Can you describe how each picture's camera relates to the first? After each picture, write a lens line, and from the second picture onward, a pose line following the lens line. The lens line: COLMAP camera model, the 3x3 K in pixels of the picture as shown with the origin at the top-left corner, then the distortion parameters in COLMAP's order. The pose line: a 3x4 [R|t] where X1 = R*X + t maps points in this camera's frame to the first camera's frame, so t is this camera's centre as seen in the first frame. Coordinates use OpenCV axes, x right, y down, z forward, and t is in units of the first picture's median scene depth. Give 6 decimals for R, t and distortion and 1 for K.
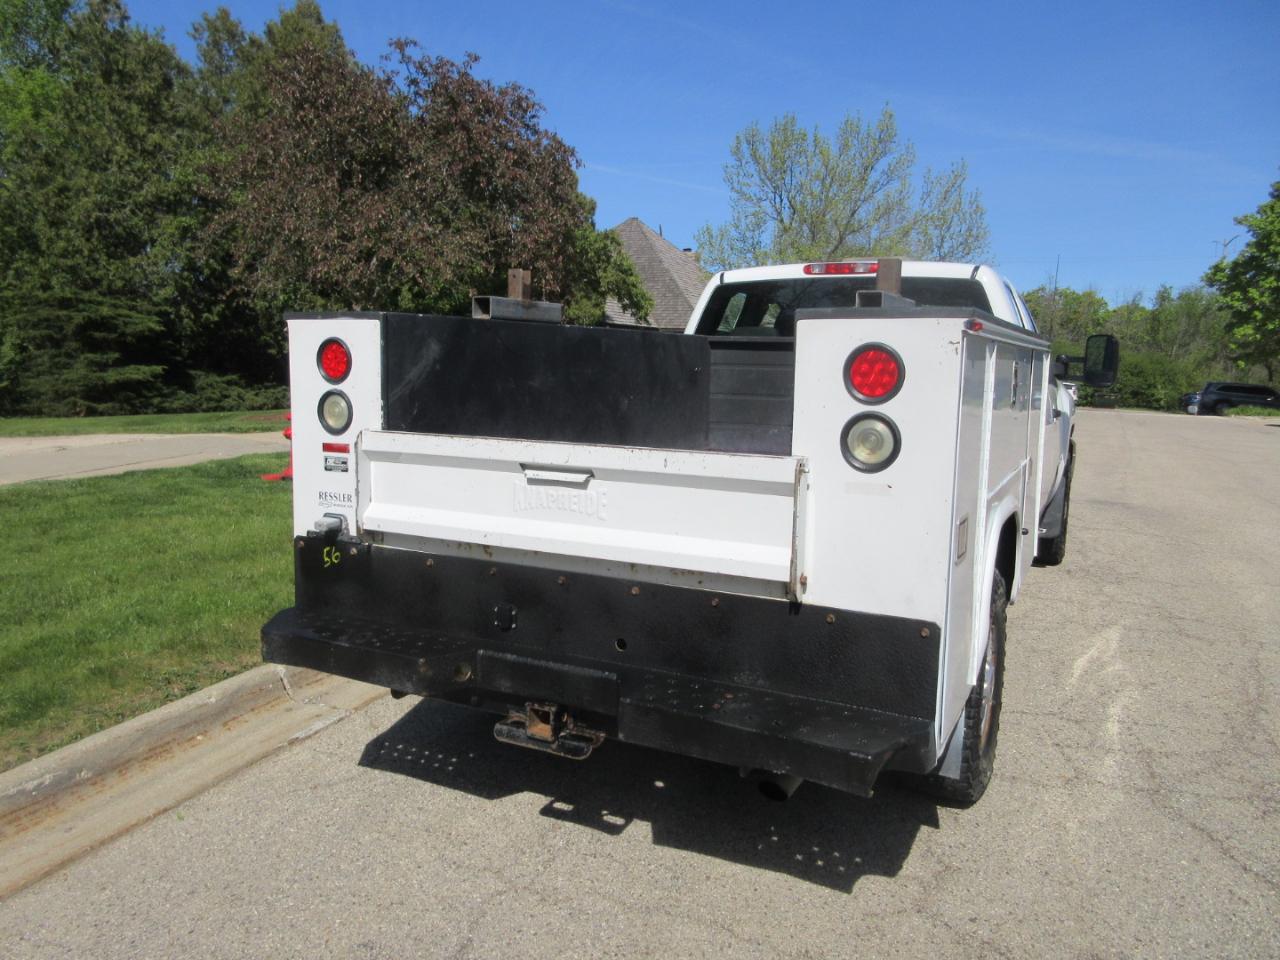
lens RADIAL K [[974.5, 0, 628.2], [0, 974.5, 482.0], [0, 0, 1]] dist [0.001269, 0.009791]
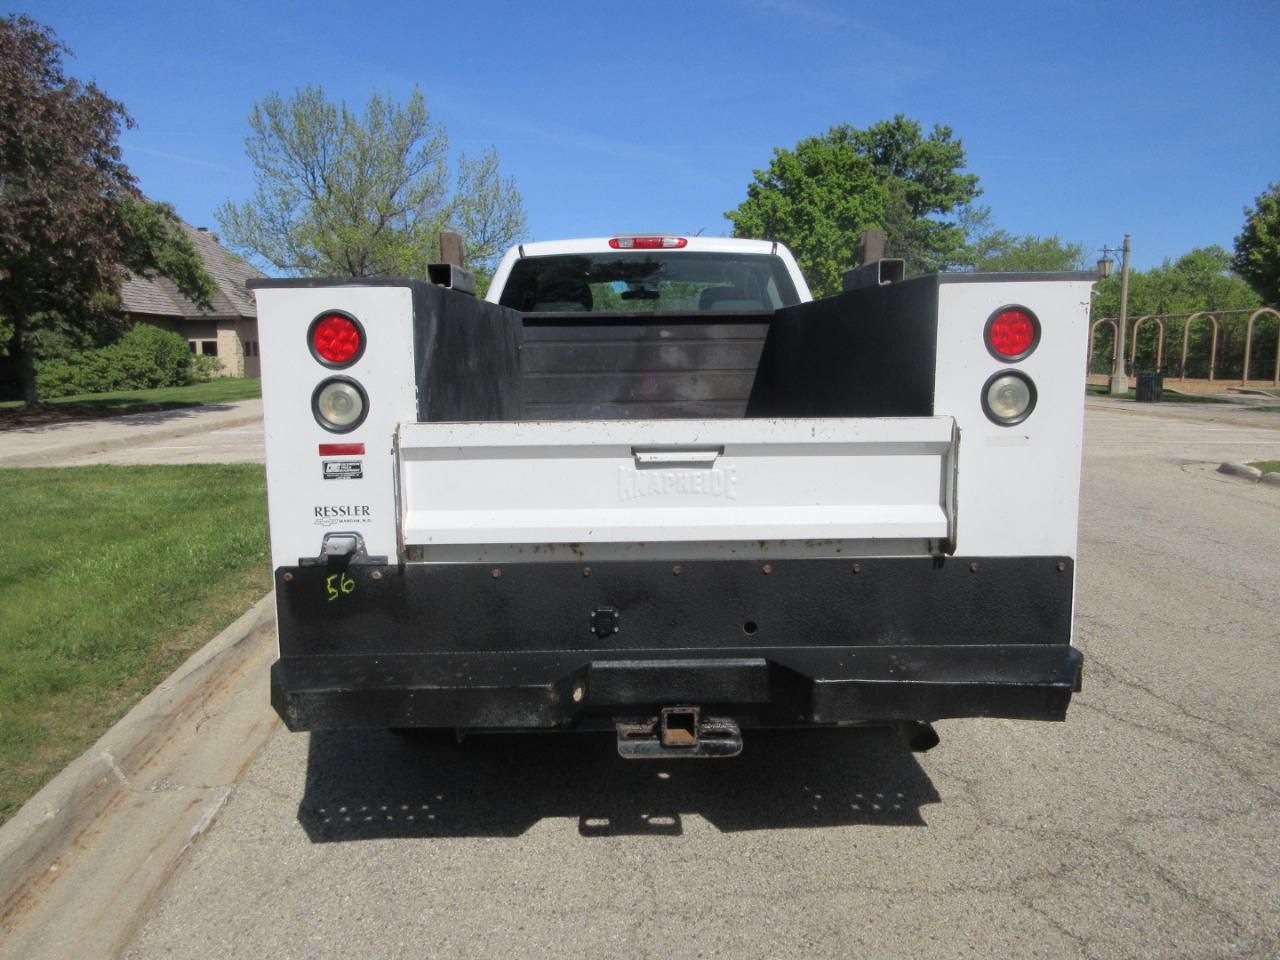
lens RADIAL K [[978.5, 0, 640.1], [0, 978.5, 479.6], [0, 0, 1]] dist [0.001679, 0.005162]
pose [[0.879818, -0.094733, 0.465774, -0.090458], [0.089244, 0.995433, 0.033882, -0.003179], [-0.466857, 0.011758, 0.884255, 0.034944]]
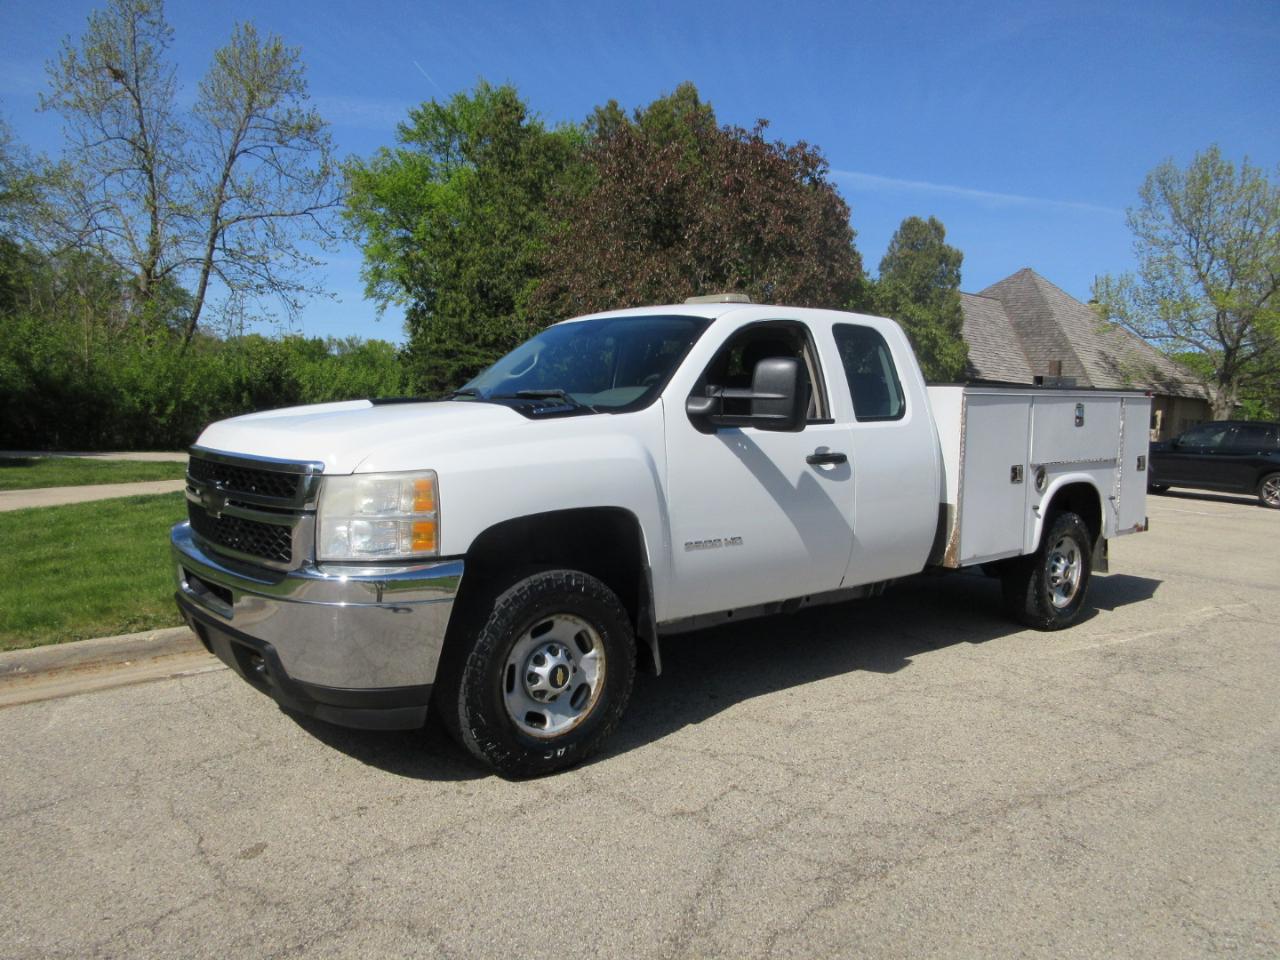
lens RADIAL K [[971.6, 0, 637.5], [0, 971.6, 476.4], [0, 0, 1]] dist [0.006019, 0.004015]
pose [[0.910443, 0.055121, -0.409945, 0.179228], [-0.080068, 0.995821, -0.043925, 0.002559], [0.405810, 0.072815, 0.911052, 0.012444]]
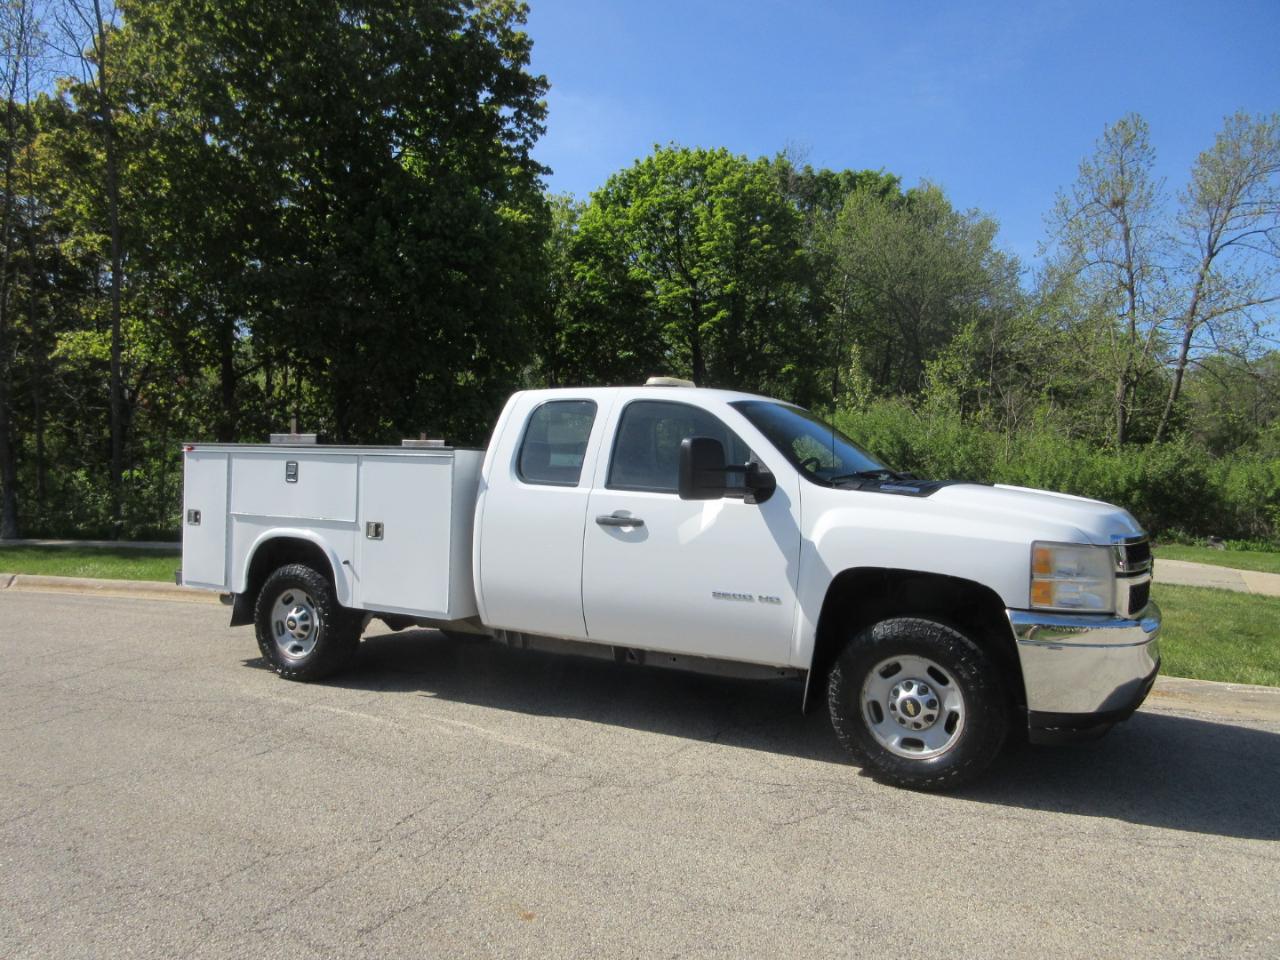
lens RADIAL K [[978.5, 0, 640.1], [0, 978.5, 479.6], [0, 0, 1]] dist [0.001679, 0.005162]
pose [[-0.042921, 0.001219, -0.999078, 0.495778], [-0.156010, 0.987724, 0.007907, -0.043751], [0.986823, 0.156205, -0.042204, 0.372161]]
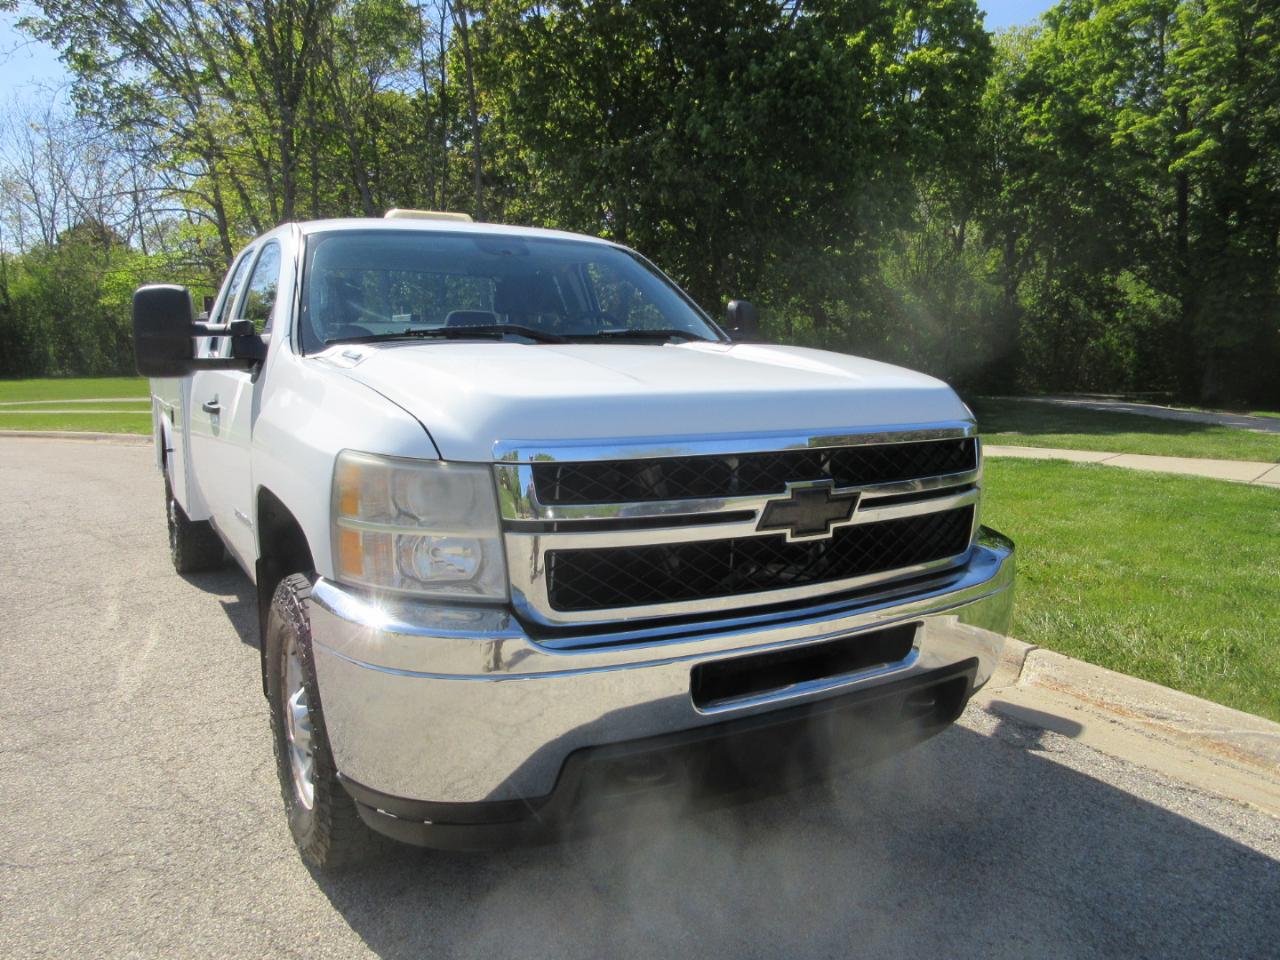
lens RADIAL K [[971.3, 0, 639.6], [0, 971.3, 484.5], [0, 0, 1]] dist [0.006918, 0.001043]
pose [[-0.549367, 0.104508, -0.829020, 0.305928], [-0.117997, 0.972502, 0.200789, -0.069793], [0.827208, 0.208129, -0.521929, 0.582339]]
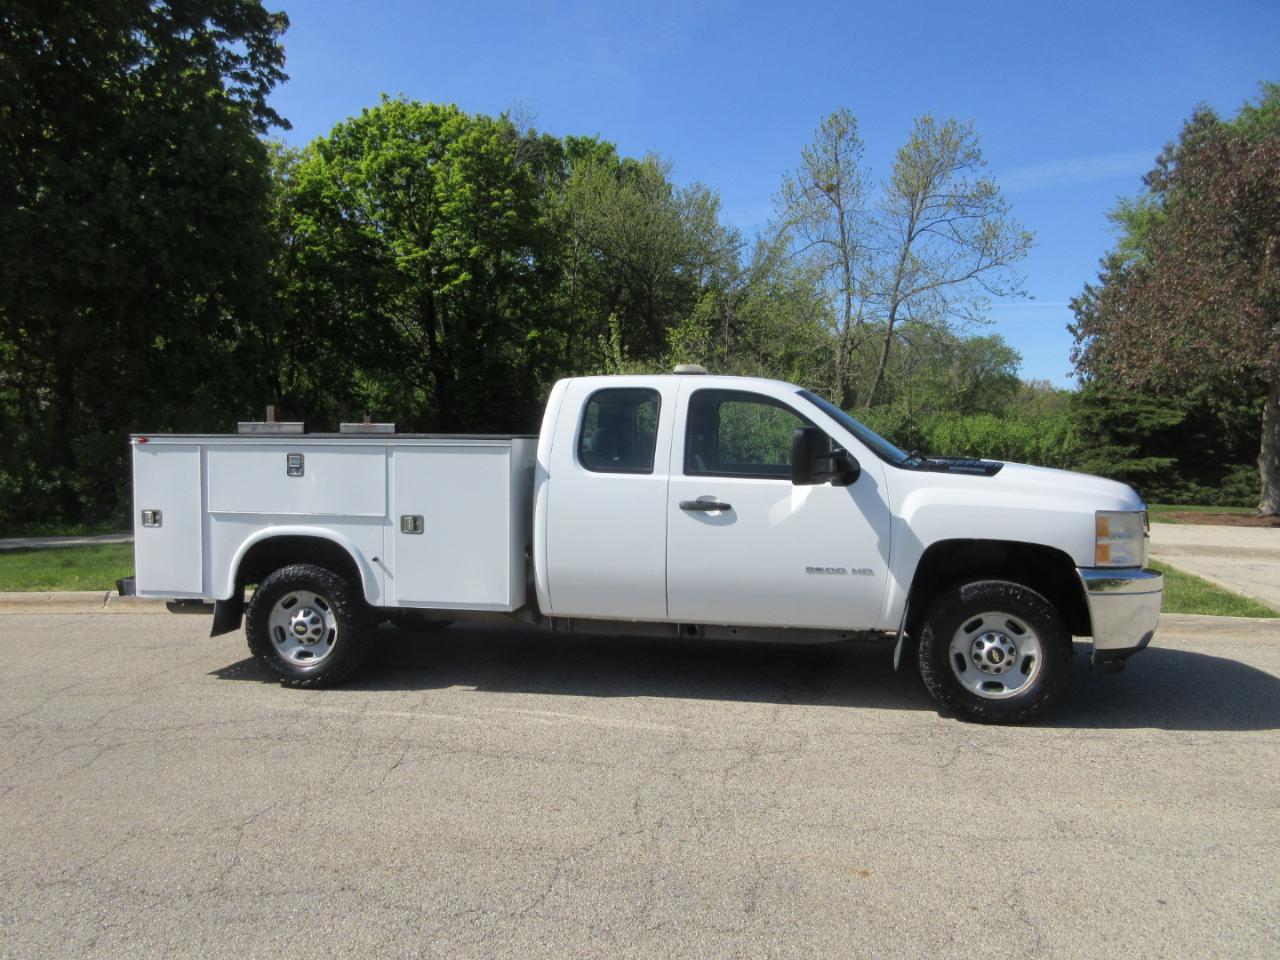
lens RADIAL K [[978.5, 0, 640.1], [0, 978.5, 479.6], [0, 0, 1]] dist [0.001679, 0.005162]
pose [[0.279552, 0.037875, -0.959383, 0.492882], [-0.128049, 0.991766, 0.001842, -0.032804], [0.951553, 0.122333, 0.282100, 0.227079]]
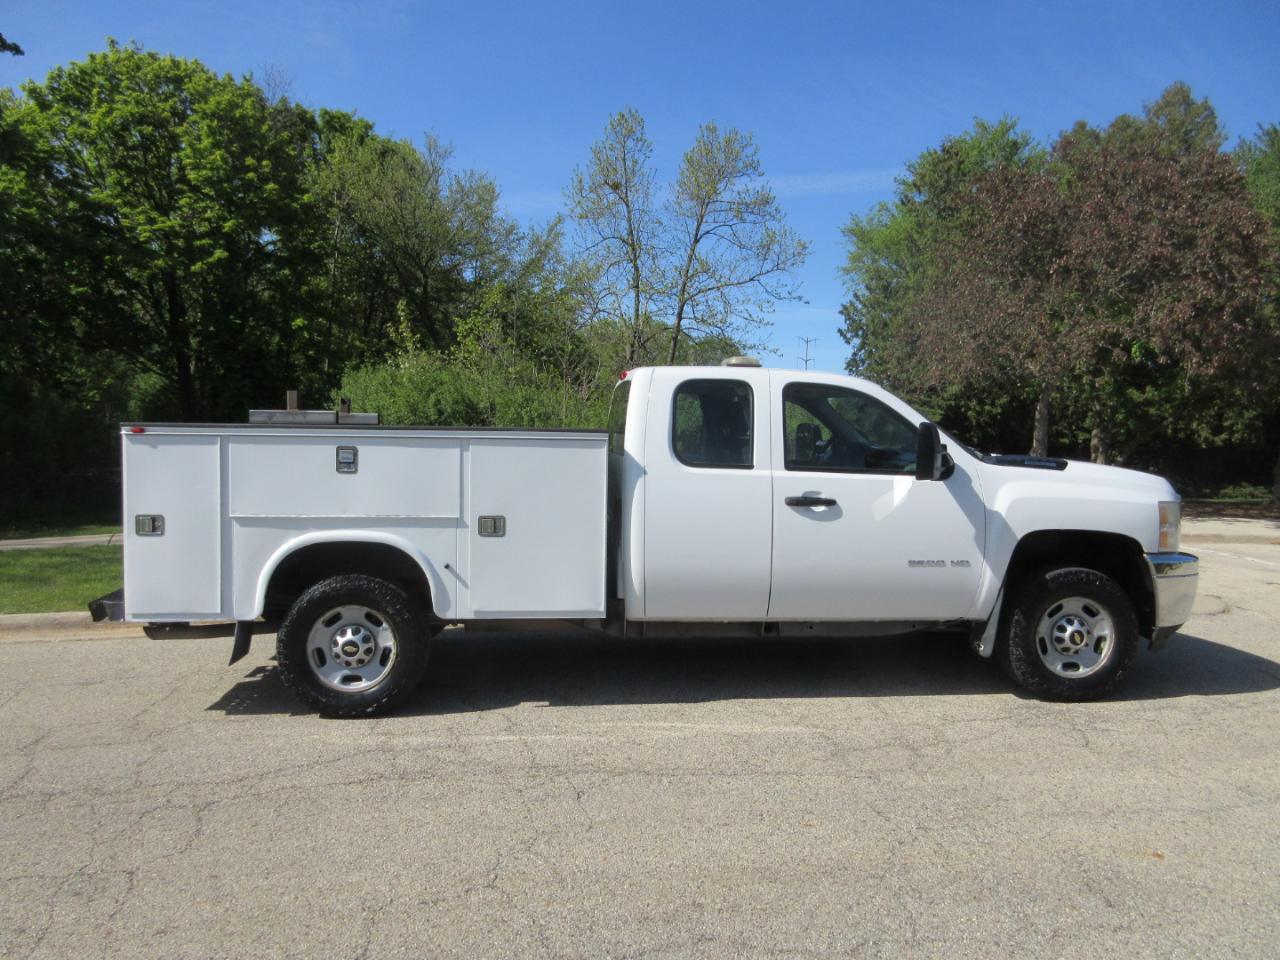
lens RADIAL K [[978.5, 0, 640.1], [0, 978.5, 479.6], [0, 0, 1]] dist [0.001679, 0.005162]
pose [[0.539506, 0.040249, -0.841019, 0.418334], [-0.117589, 0.992670, -0.027925, -0.016206], [0.833730, 0.113960, 0.540284, 0.108854]]
